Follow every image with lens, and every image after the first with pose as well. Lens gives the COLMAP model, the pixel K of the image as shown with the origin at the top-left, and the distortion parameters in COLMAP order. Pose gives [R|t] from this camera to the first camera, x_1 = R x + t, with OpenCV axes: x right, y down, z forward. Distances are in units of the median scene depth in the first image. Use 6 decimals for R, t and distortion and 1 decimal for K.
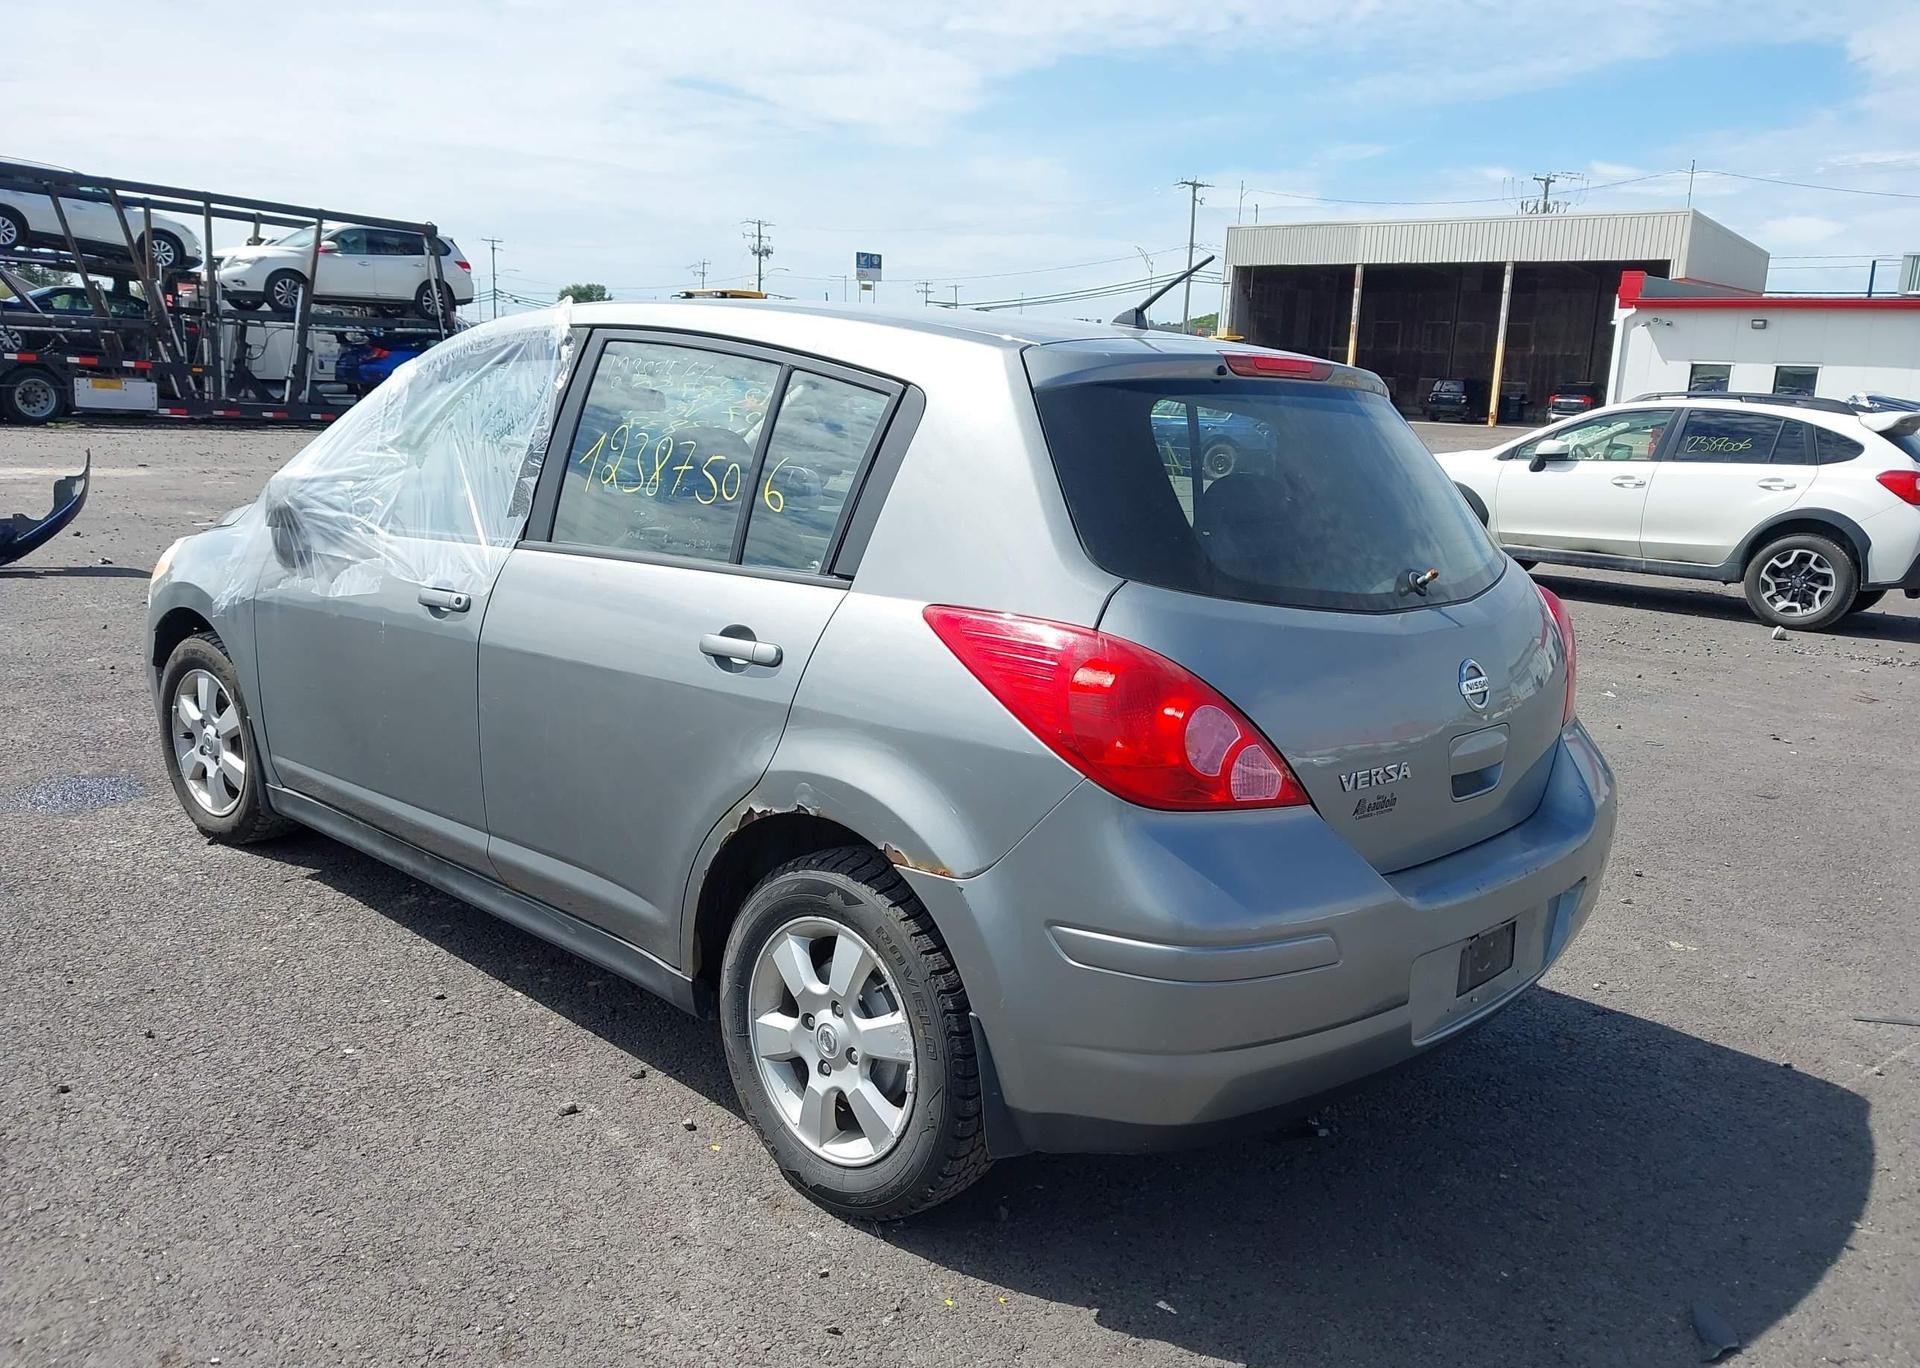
lens RADIAL K [[1547.7, 0, 972.4], [0, 1547.7, 652.3], [0, 0, 1]] dist [-0.003808, 0.003645]
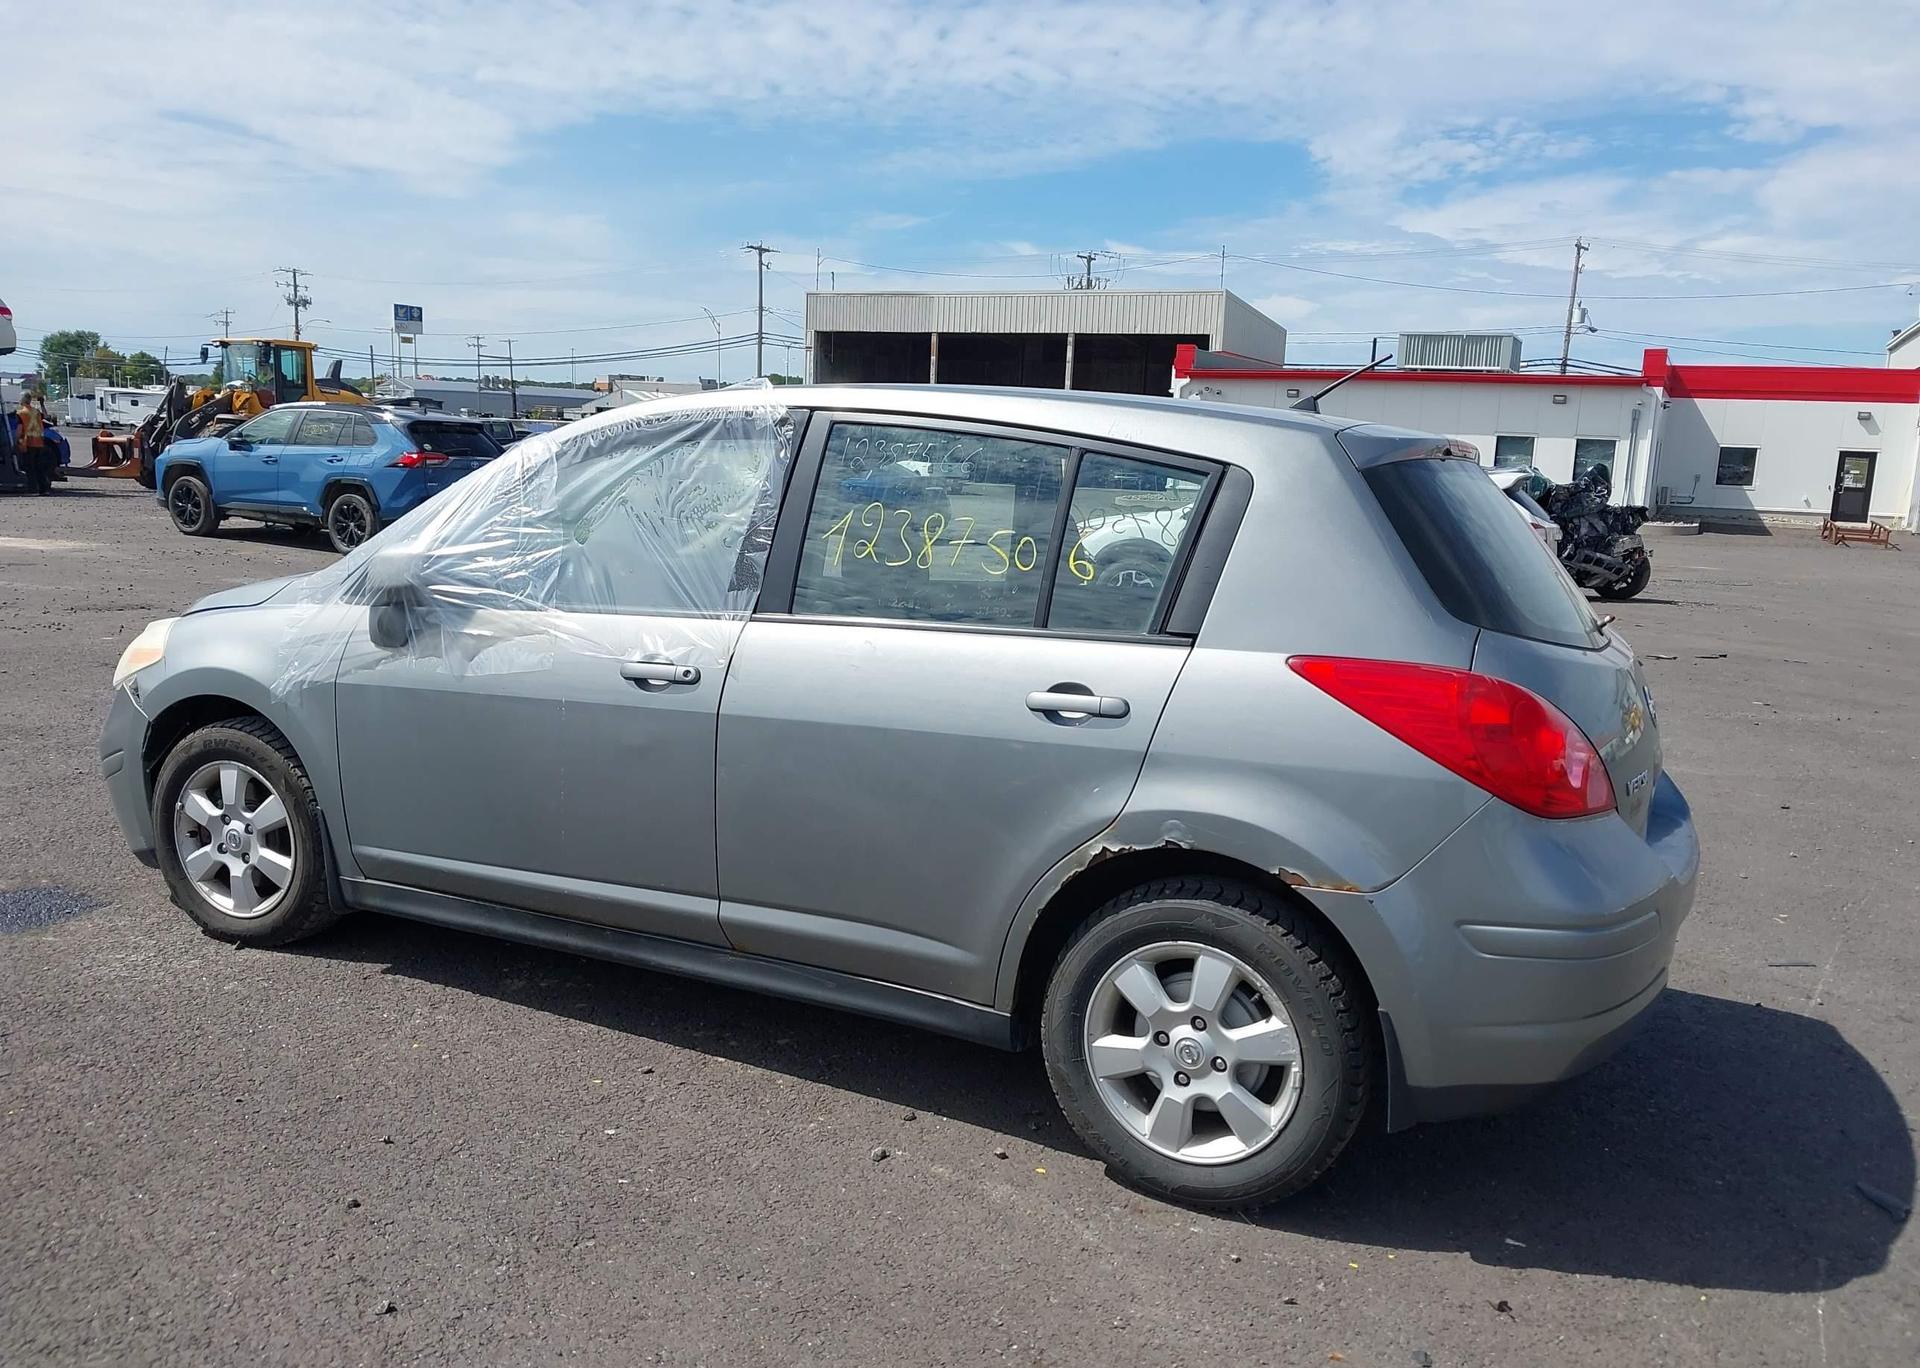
lens RADIAL K [[1537.8, 0, 972.0], [0, 1537.8, 654.8], [0, 0, 1]] dist [0.007463, -0.017161]
pose [[0.959292, -0.035170, 0.280219, -0.337748], [0.044899, 0.998588, -0.028375, -0.006658], [-0.278825, 0.039802, 0.959517, -0.018445]]
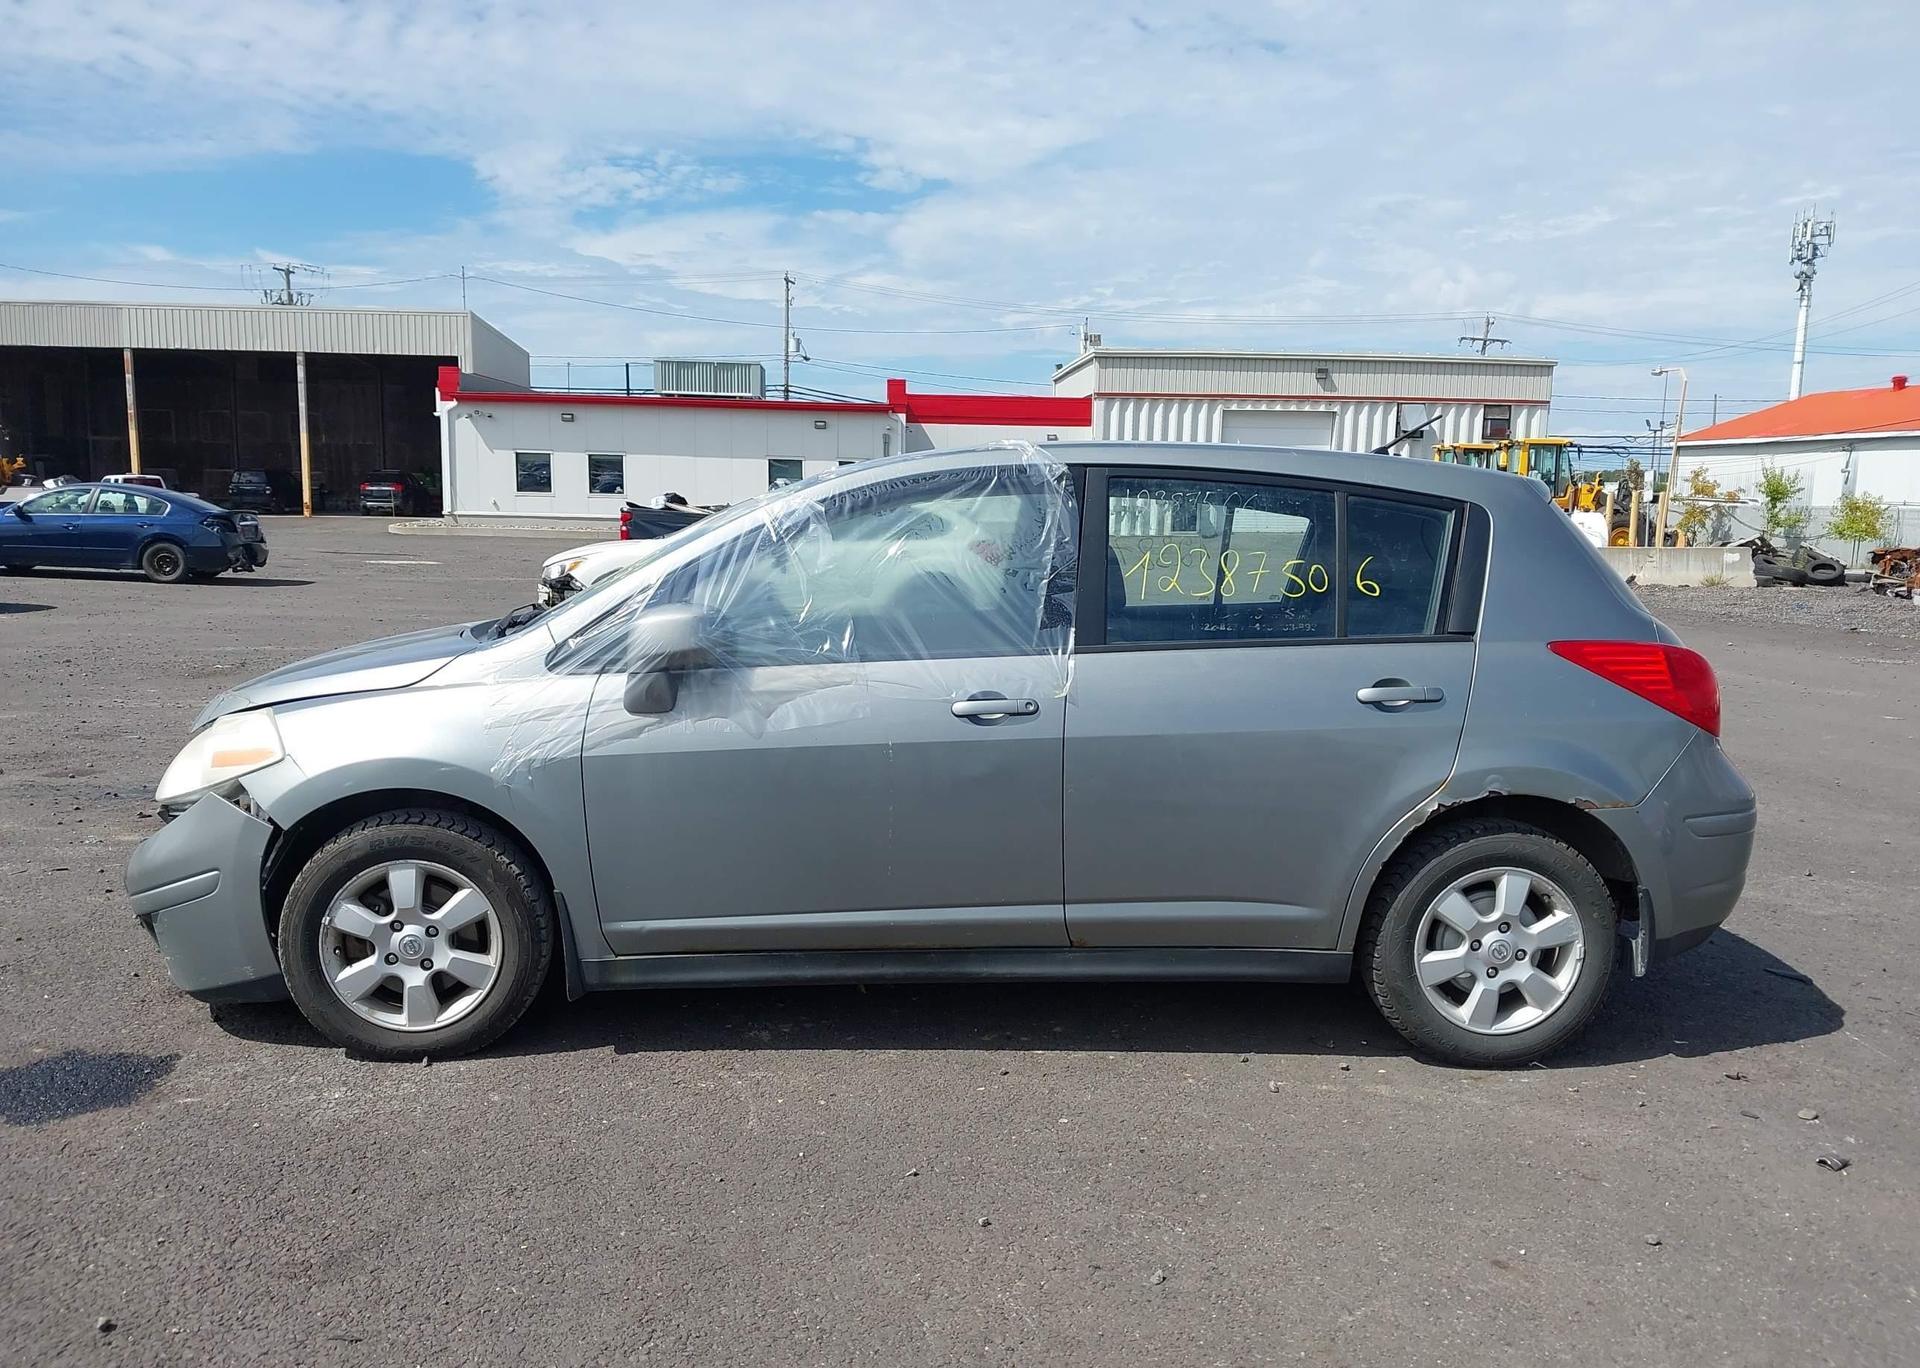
lens RADIAL K [[1537.8, 0, 972.0], [0, 1537.8, 654.8], [0, 0, 1]] dist [0.007463, -0.017161]
pose [[0.697906, -0.100948, 0.709040, -0.899512], [0.137600, 0.990472, 0.005578, -0.064594], [-0.702847, 0.093671, 0.705146, 0.184202]]
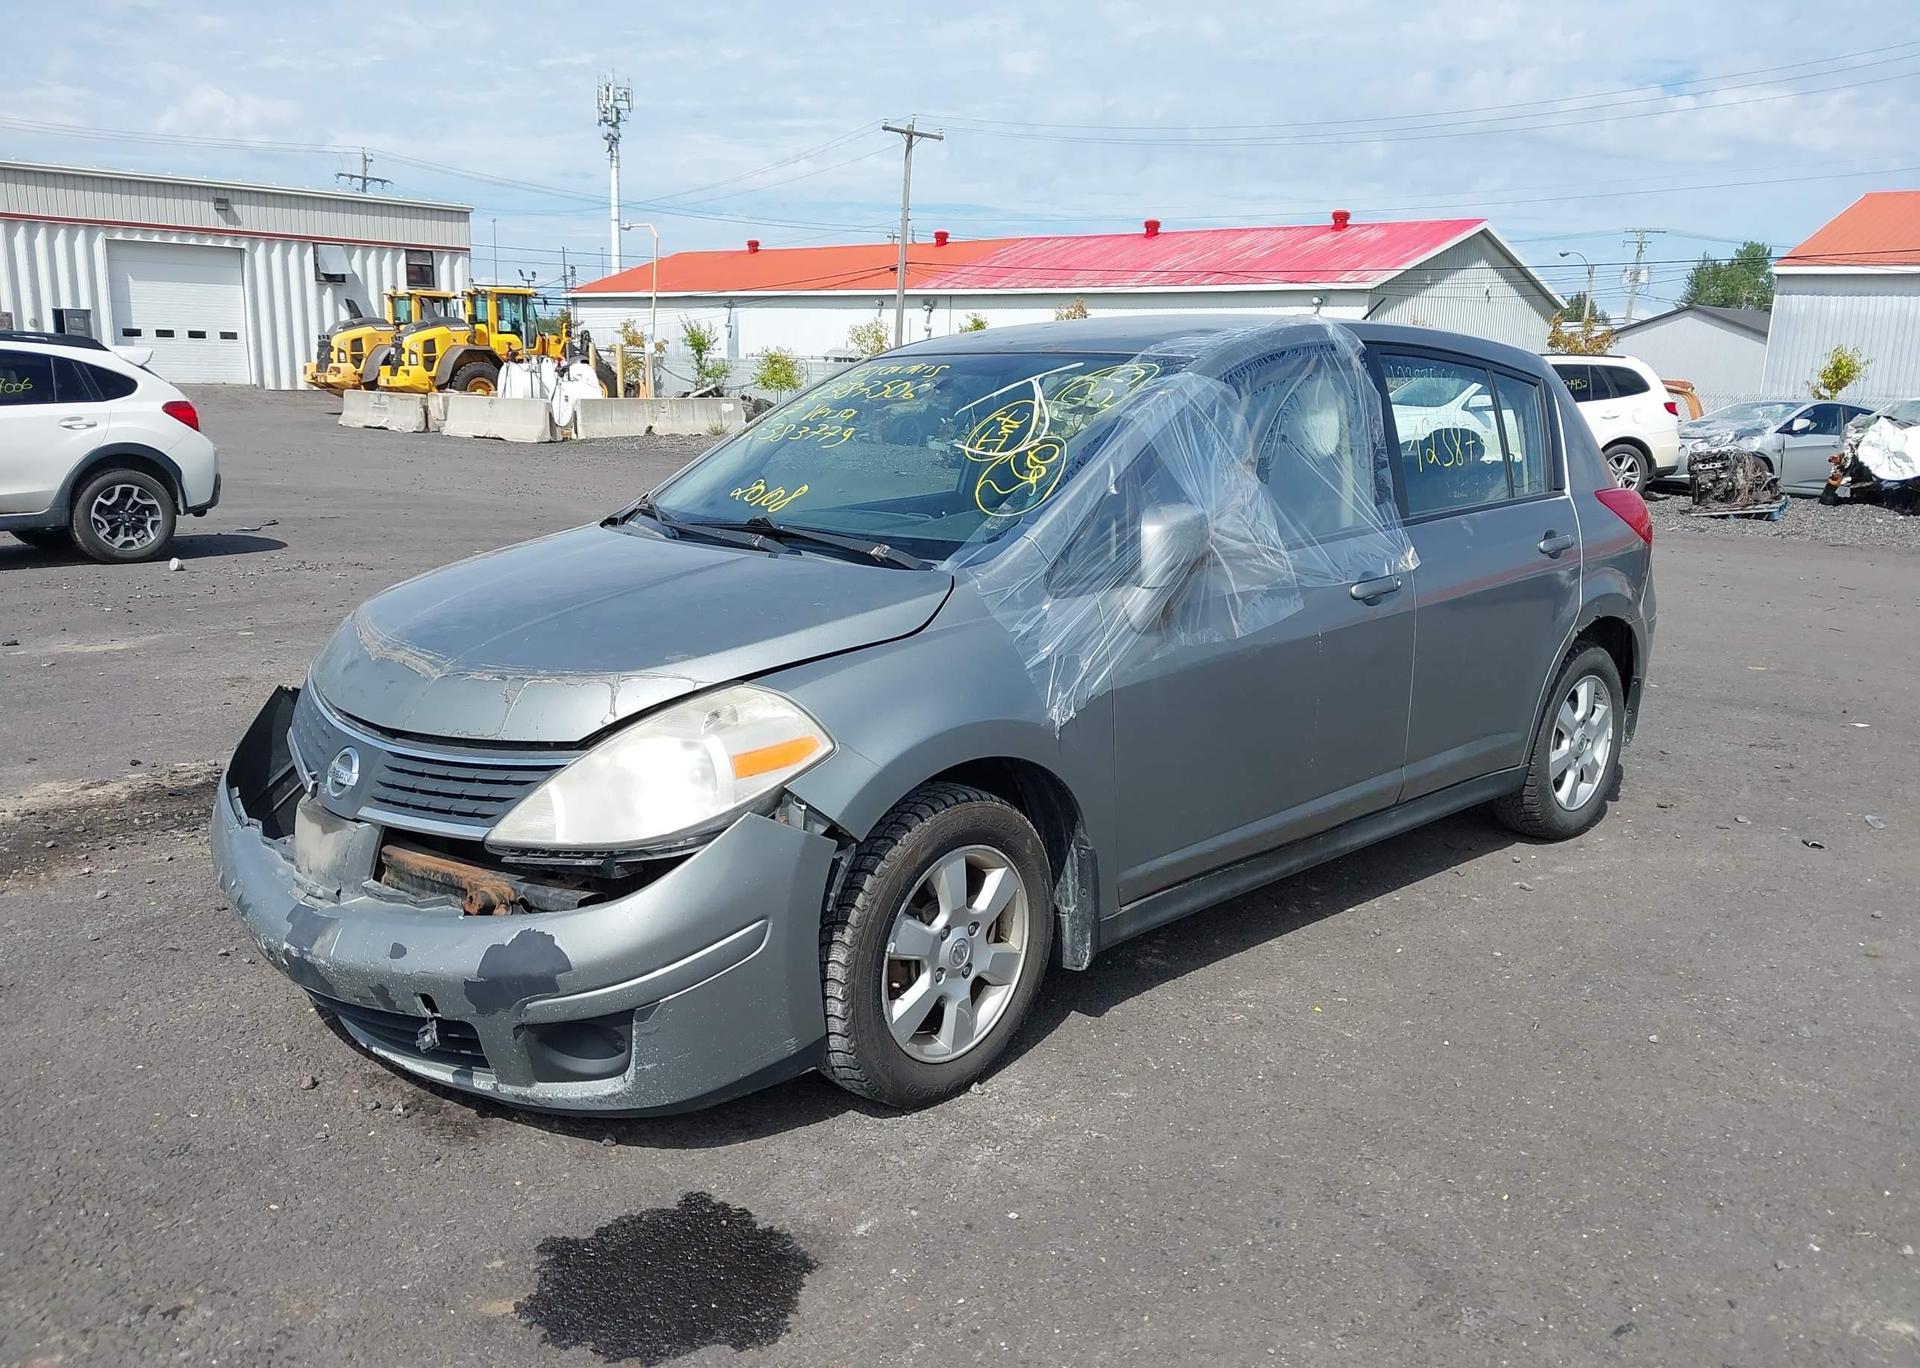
lens RADIAL K [[1537.8, 0, 972.0], [0, 1537.8, 654.8], [0, 0, 1]] dist [0.007463, -0.017161]
pose [[0.048655, -0.221907, 0.973853, -1.166403], [0.157790, 0.964472, 0.211886, -0.216886], [-0.986273, 0.143355, 0.081941, 0.961451]]
